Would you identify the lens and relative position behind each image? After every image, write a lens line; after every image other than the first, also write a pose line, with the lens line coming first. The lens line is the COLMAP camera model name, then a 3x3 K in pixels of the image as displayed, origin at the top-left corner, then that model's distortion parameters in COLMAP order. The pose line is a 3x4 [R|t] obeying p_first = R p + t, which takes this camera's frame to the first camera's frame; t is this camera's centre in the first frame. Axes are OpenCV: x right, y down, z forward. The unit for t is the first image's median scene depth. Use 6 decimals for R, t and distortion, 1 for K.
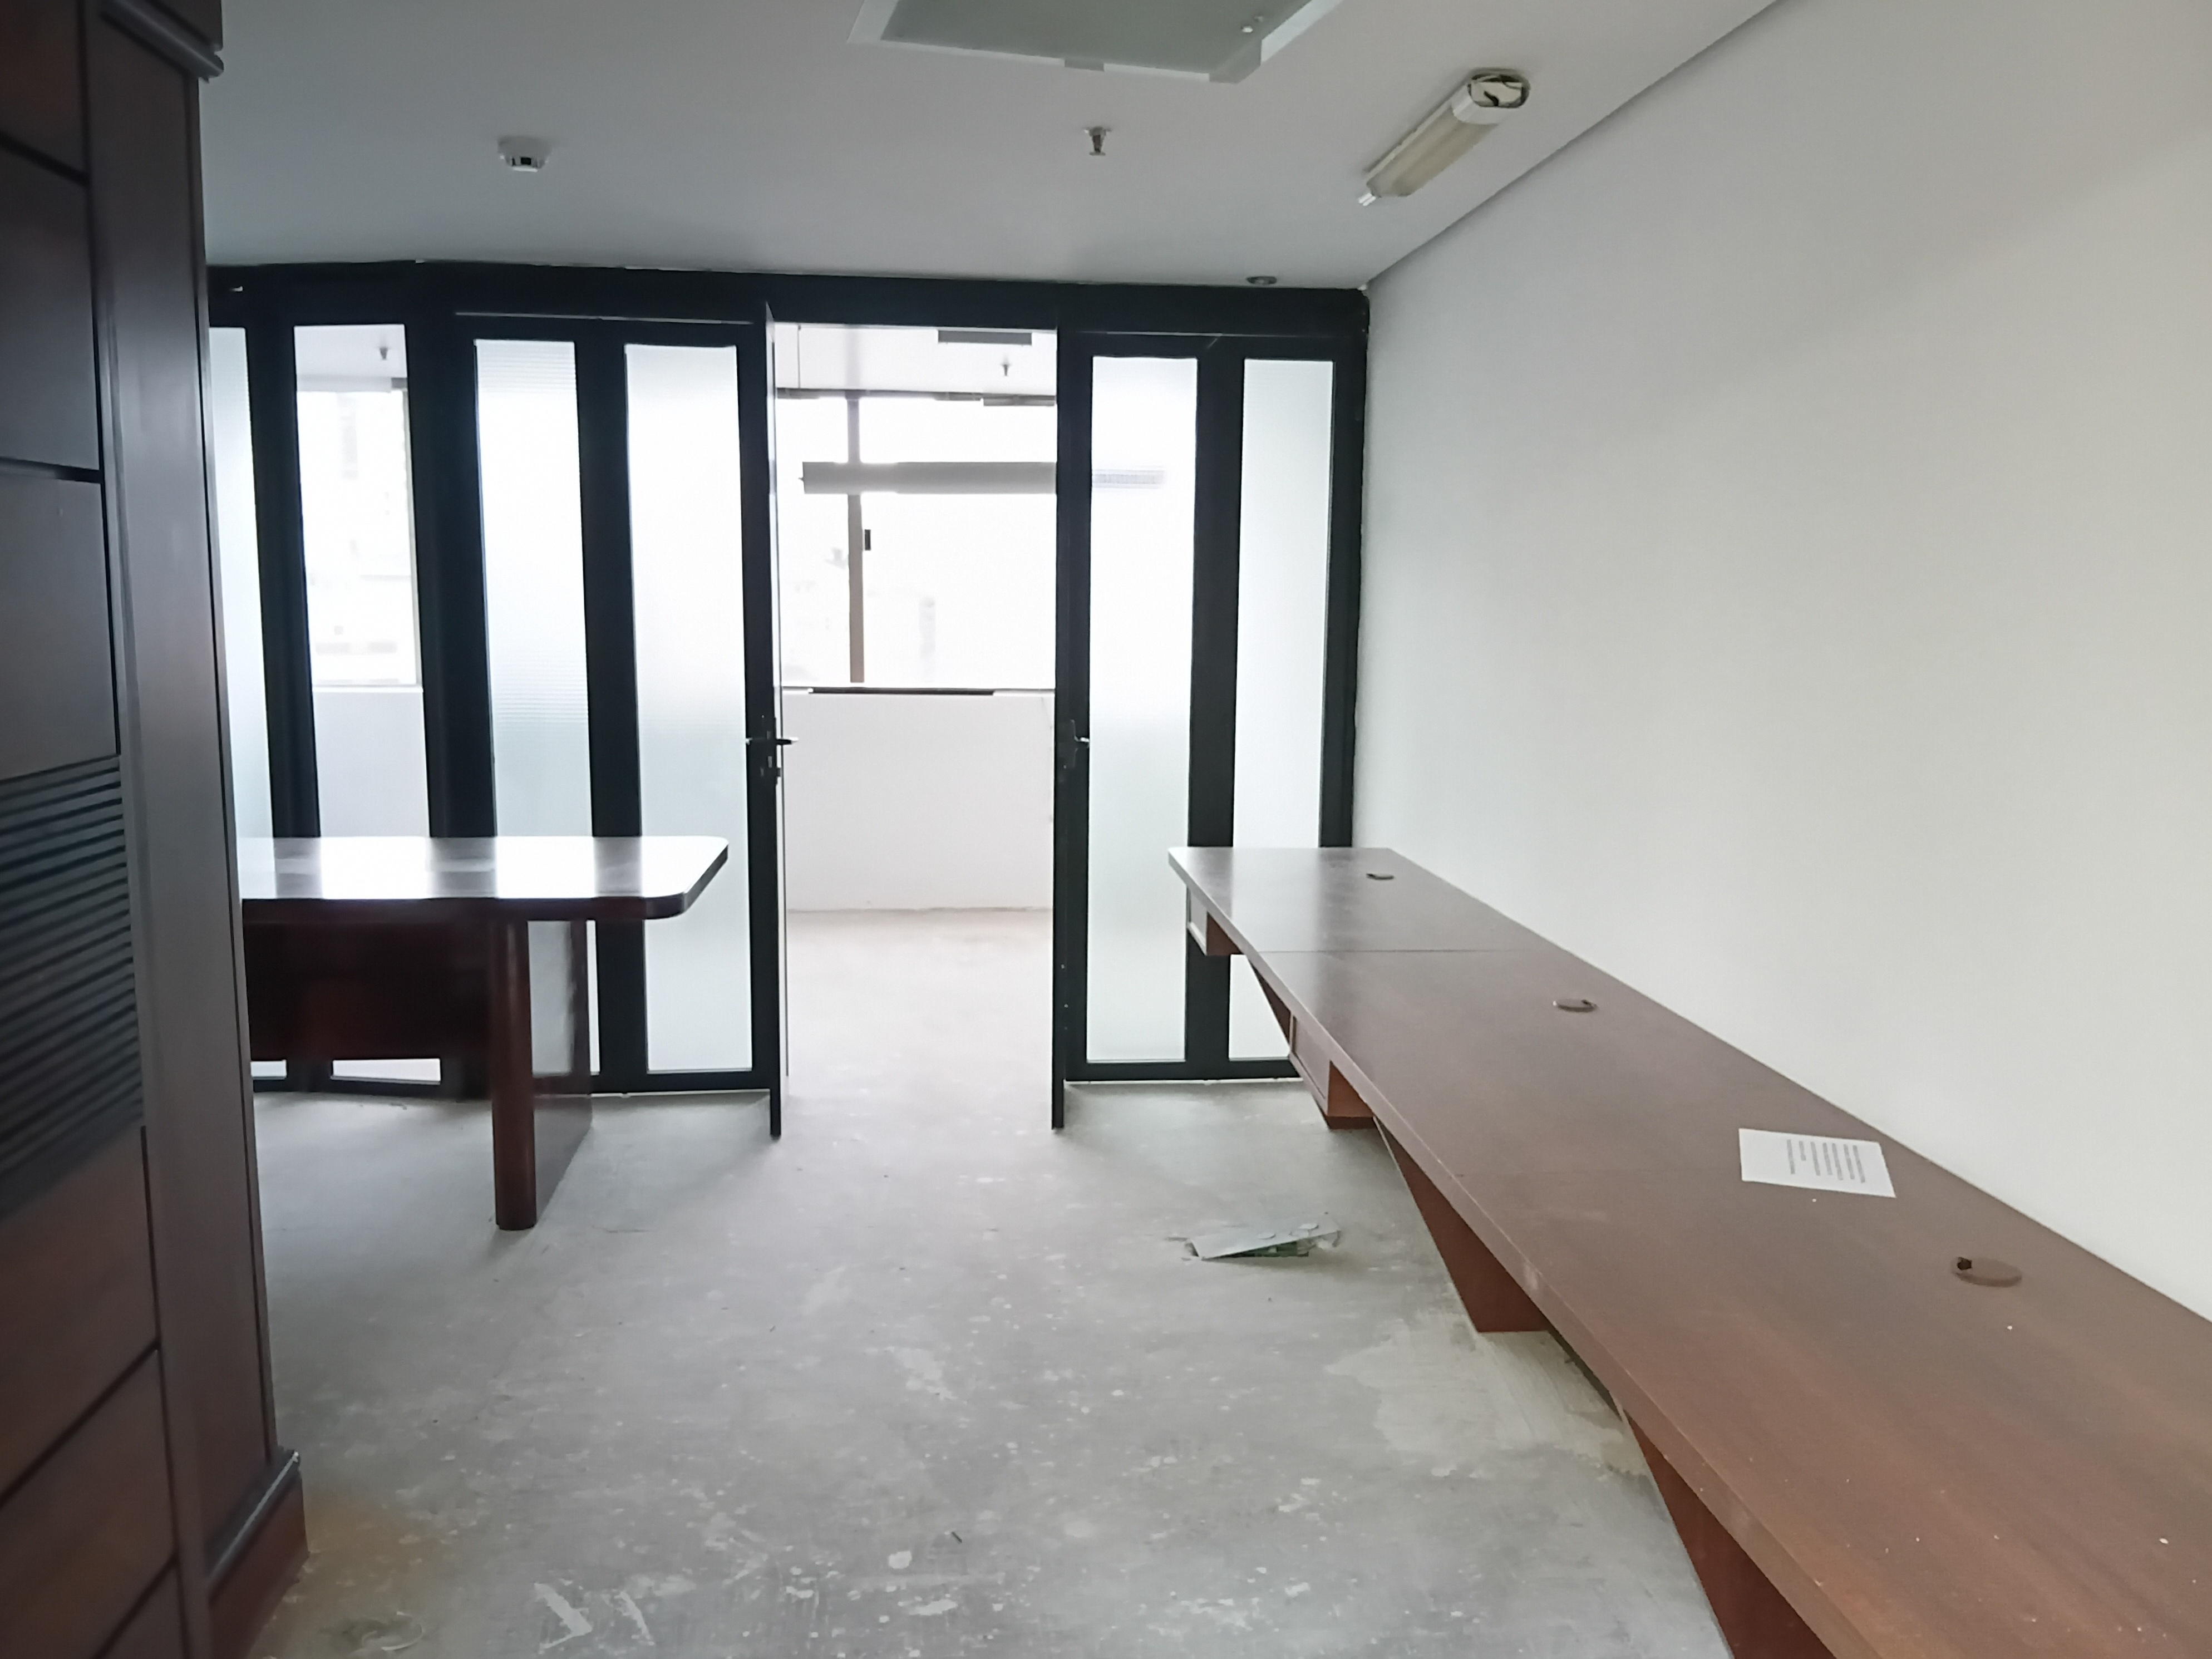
lens RADIAL K [[1693.5, 0, 1105.2], [0, 1693.5, 828.7], [0, 0, 1]] dist [-0.006605, -0.003677]
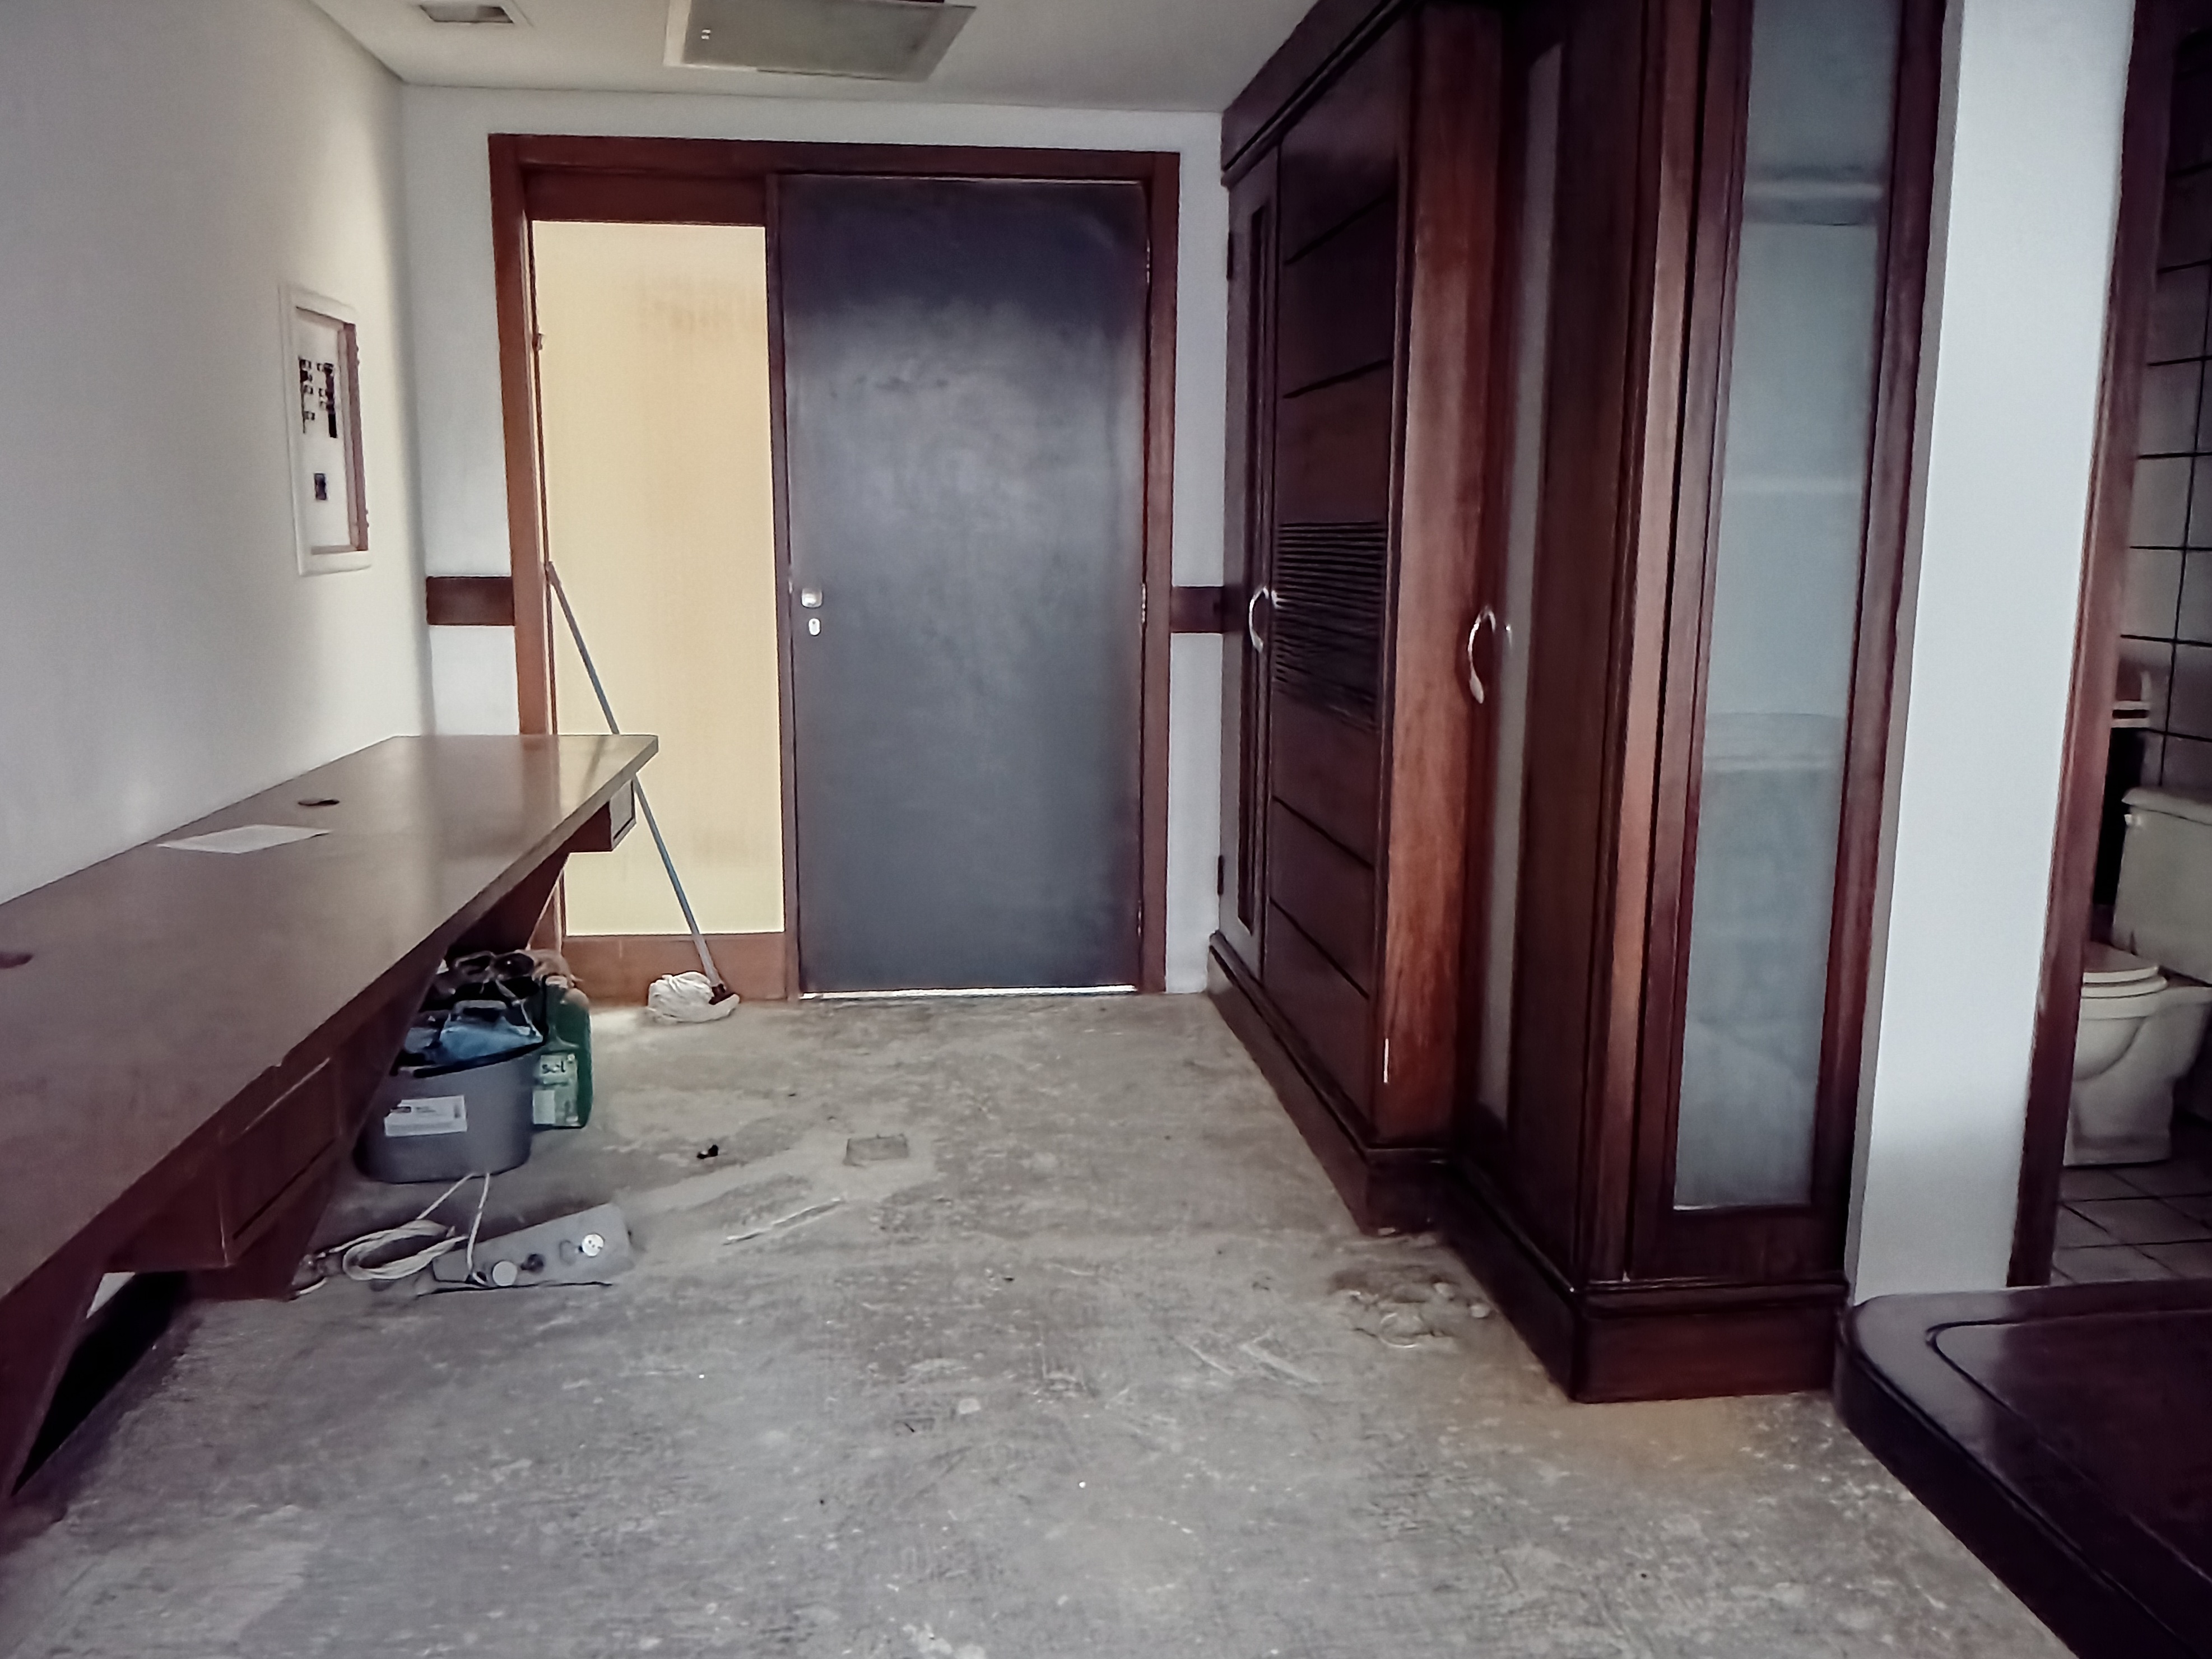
lens RADIAL K [[1693.4, 0, 1106.5], [0, 1693.4, 832.7], [0, 0, 1]] dist [-0.006605, -0.003677]
pose [[-0.999731, -0.015357, -0.017371, -0.180134], [-0.019977, 0.950799, 0.309162, -0.183999], [0.011769, 0.309426, -0.950851, 1.839459]]
